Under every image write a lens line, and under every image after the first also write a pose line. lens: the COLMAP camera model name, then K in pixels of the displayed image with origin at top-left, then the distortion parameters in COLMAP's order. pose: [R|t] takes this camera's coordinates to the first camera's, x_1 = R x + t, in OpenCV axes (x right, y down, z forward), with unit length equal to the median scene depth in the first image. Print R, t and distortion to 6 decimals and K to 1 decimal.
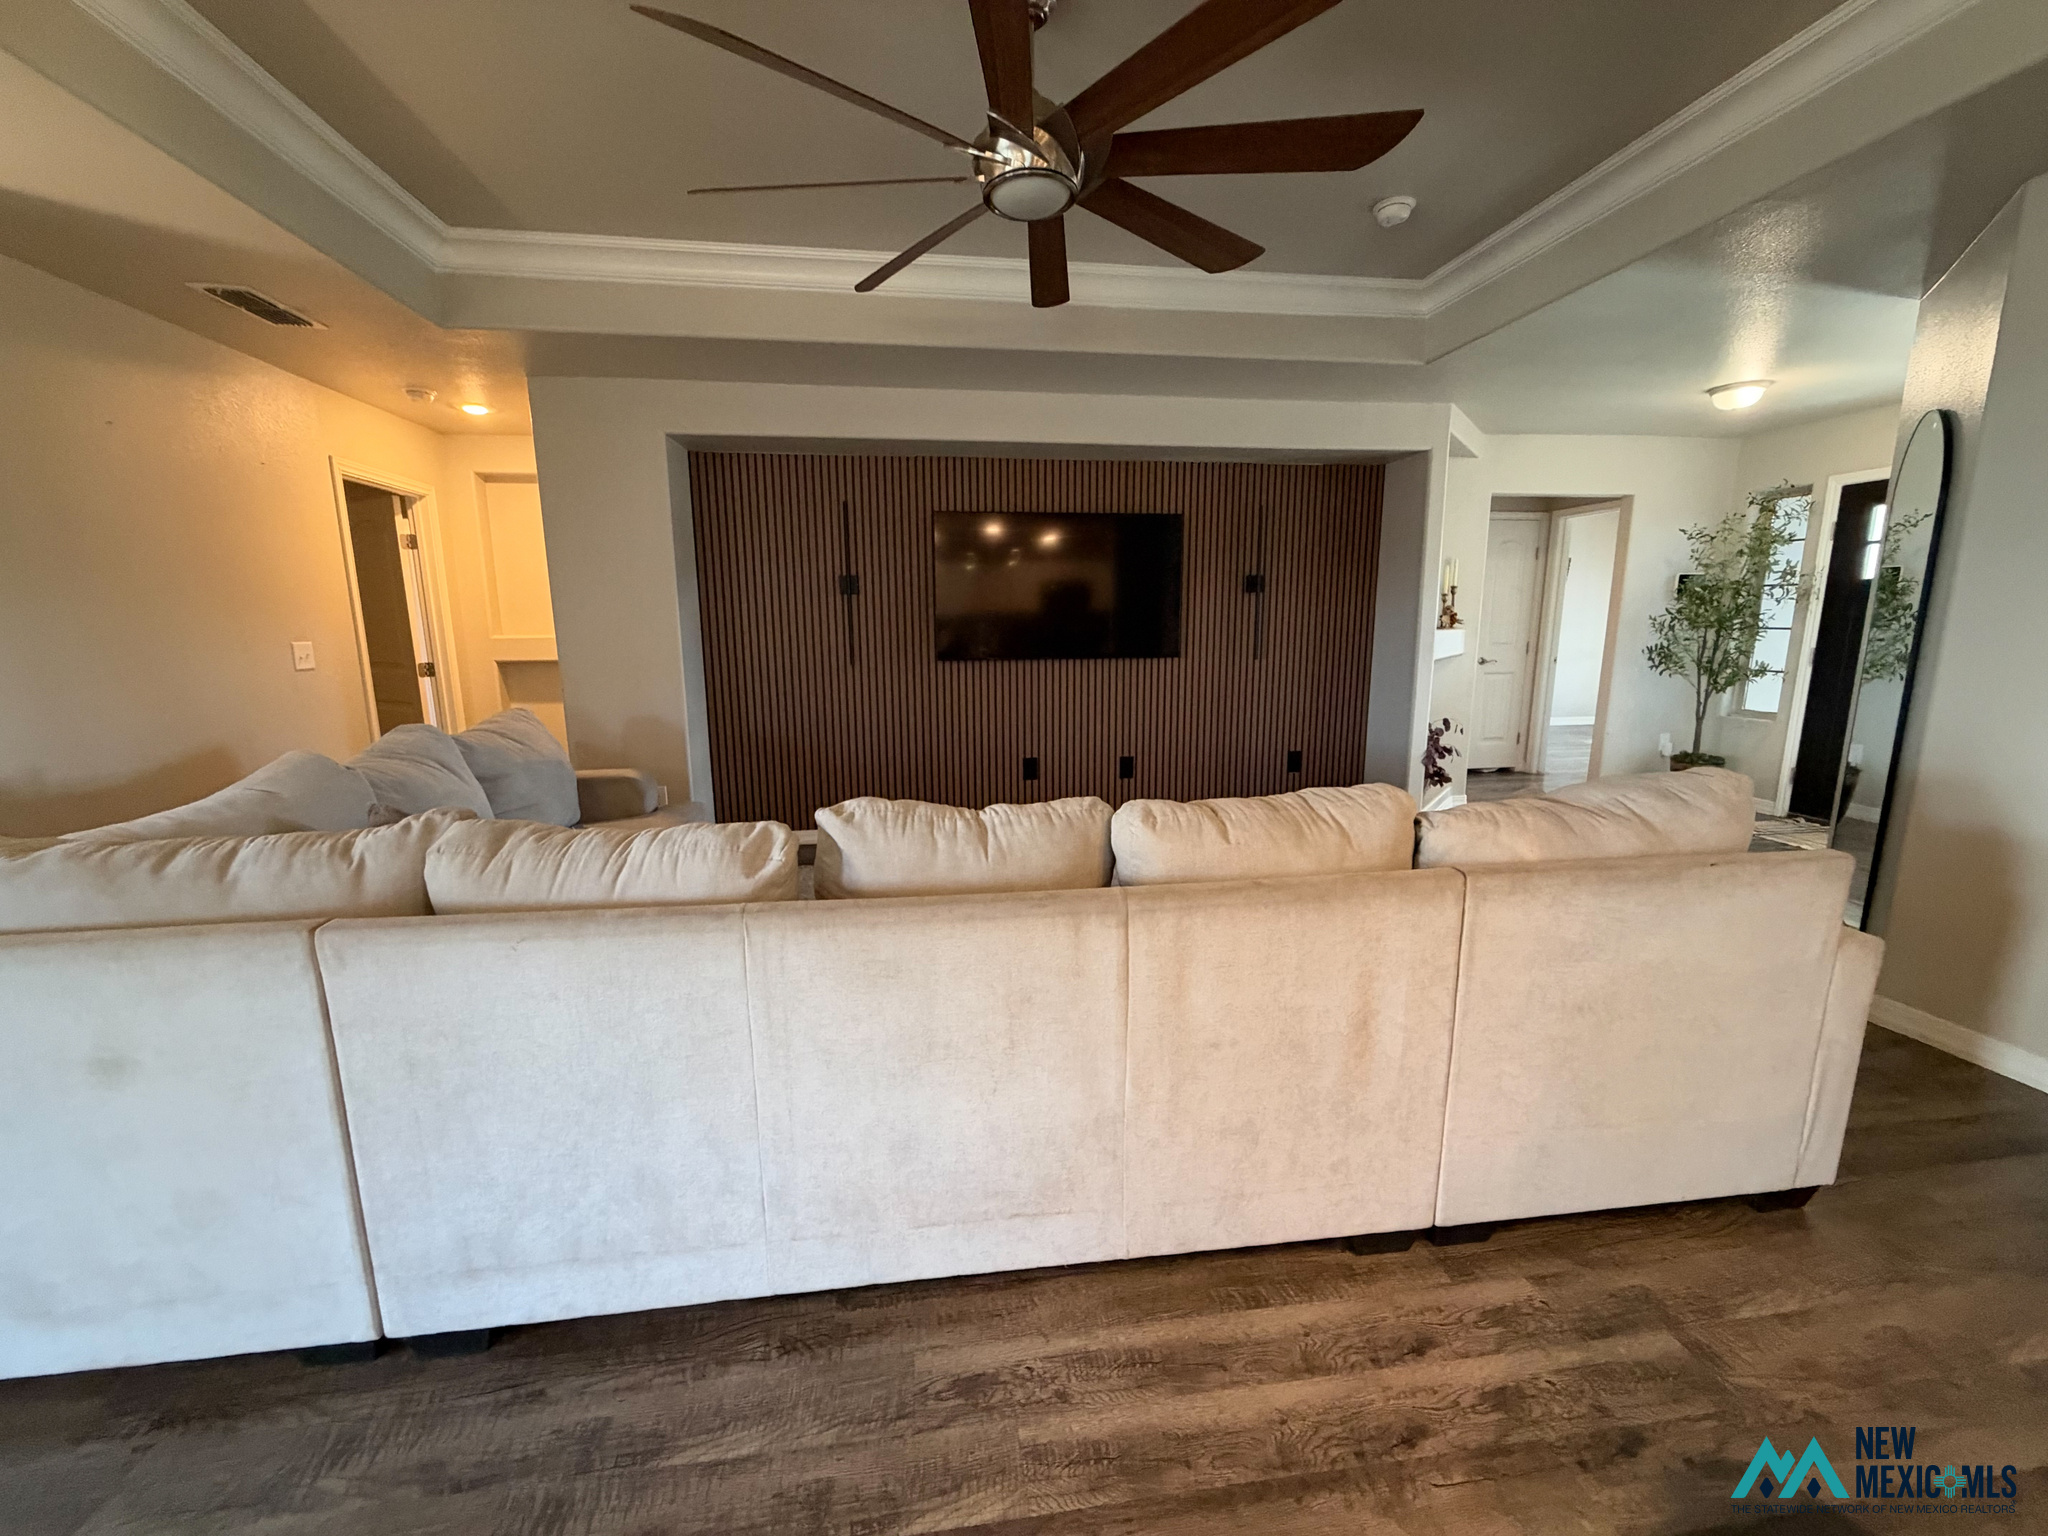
lens RADIAL K [[818.1, 0, 1022.6], [0, 818.1, 770.1], [0, 0, 1]] dist [0.002090, 0.000013]
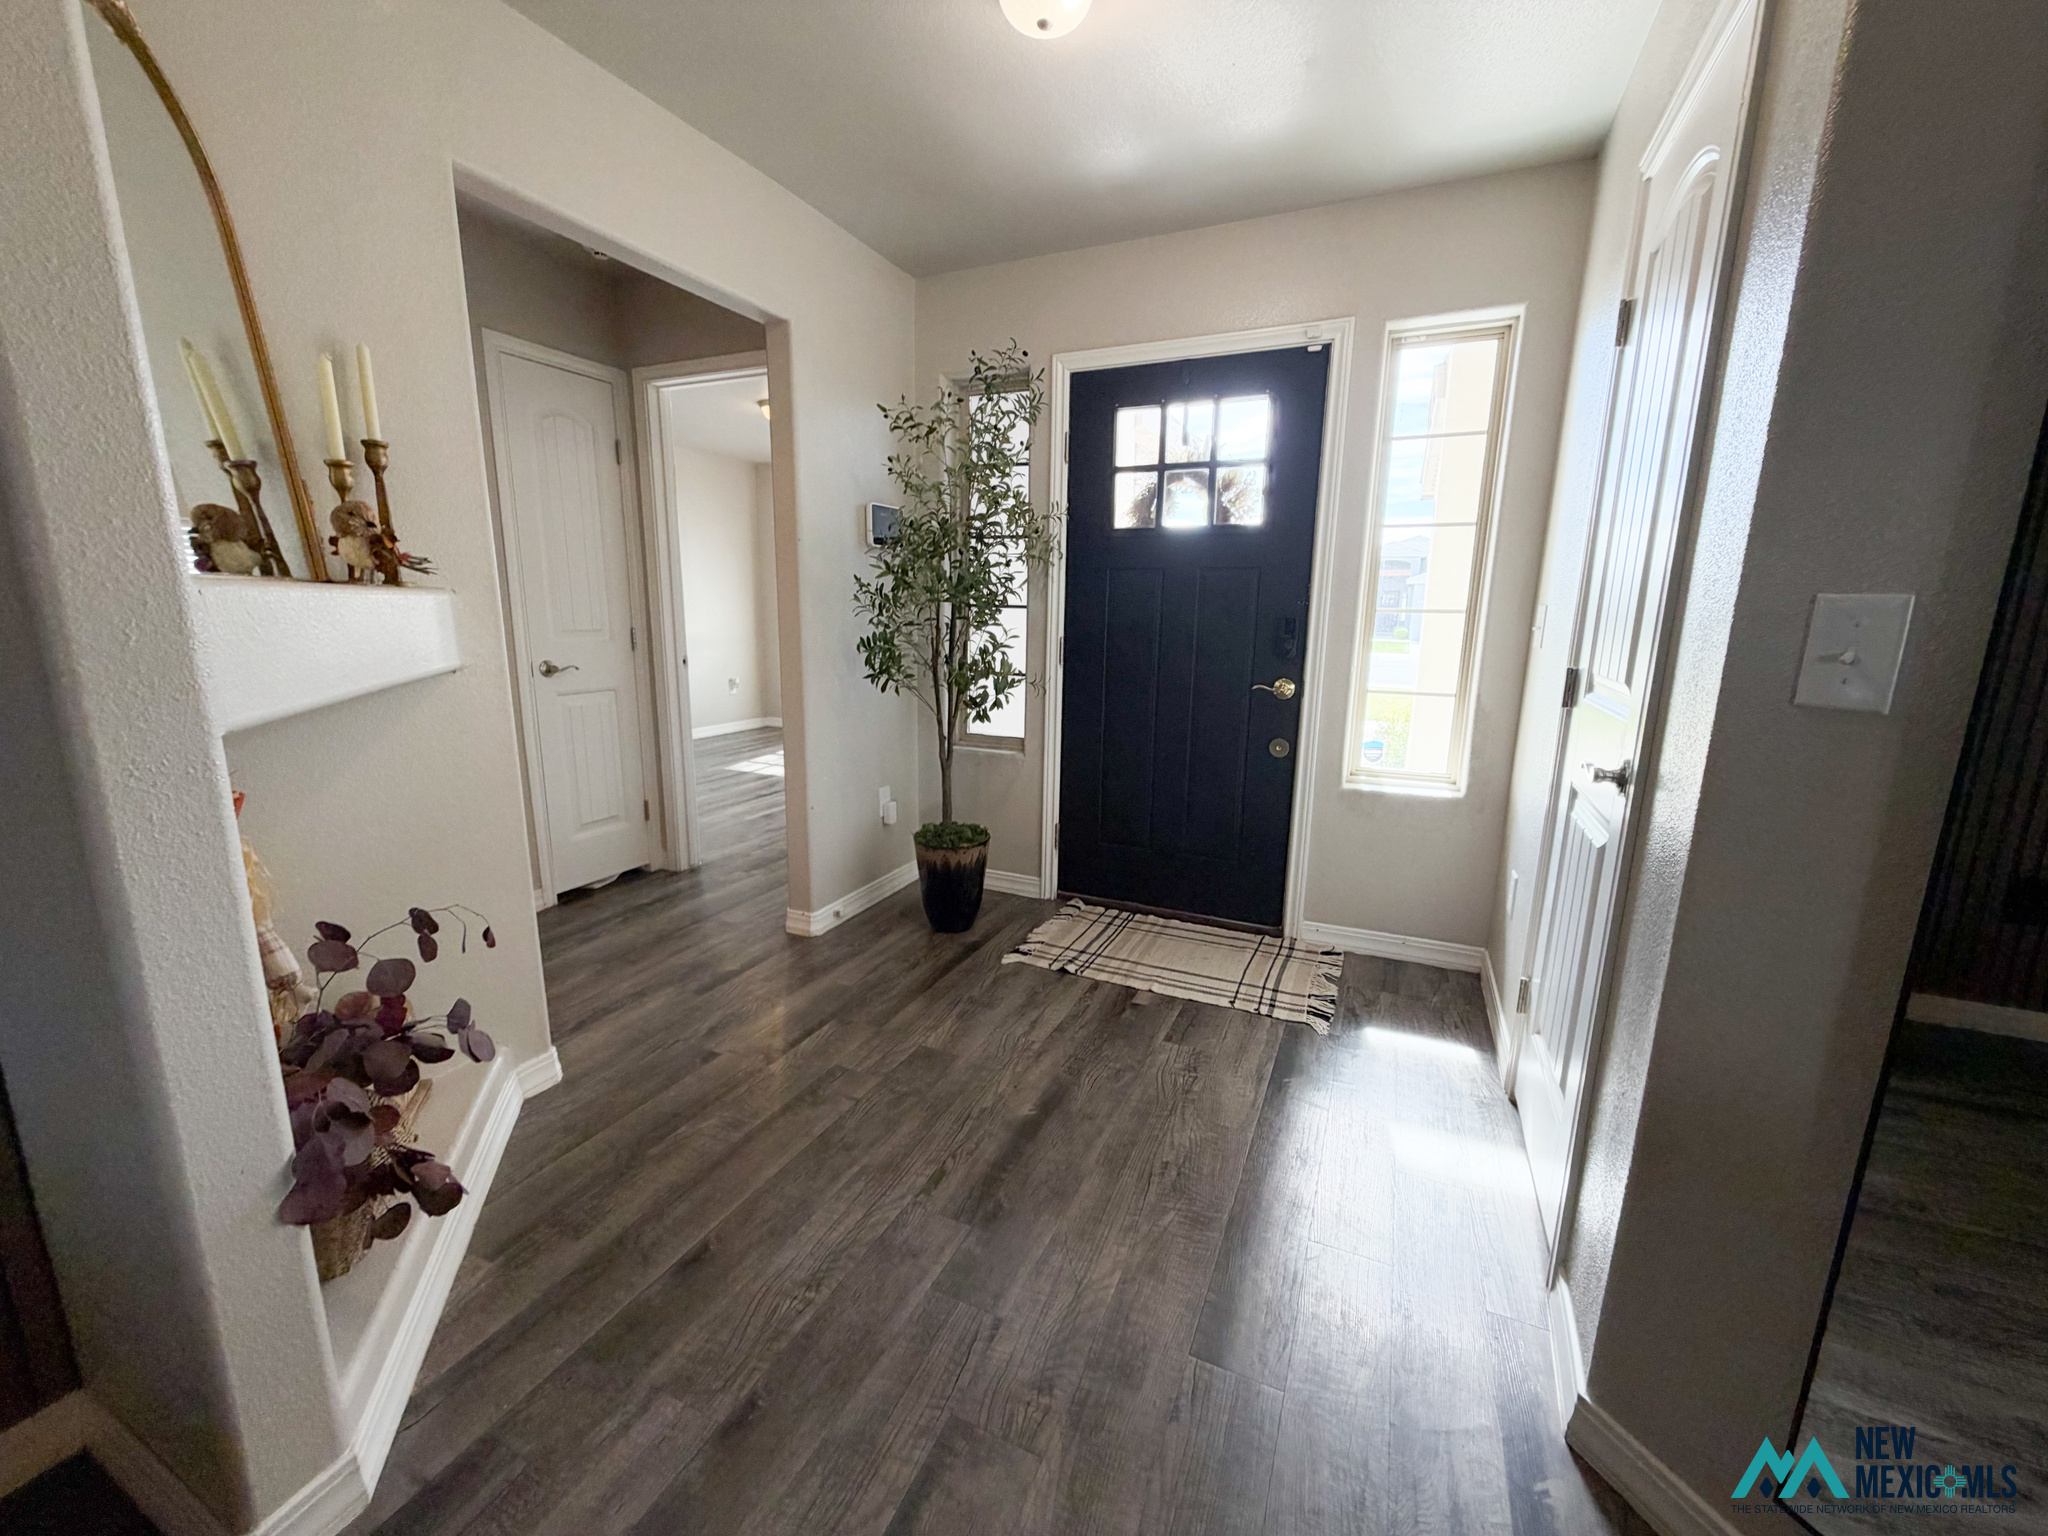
lens RADIAL K [[818.1, 0, 1019.6], [0, 818.1, 773.4], [0, 0, 1]] dist [0.002090, 0.000013]
pose [[0.542684, -0.153123, 0.825861, 0.392118], [0.132989, 0.986504, 0.095519, -0.104939], [-0.829342, 0.057994, 0.555724, 0.652557]]
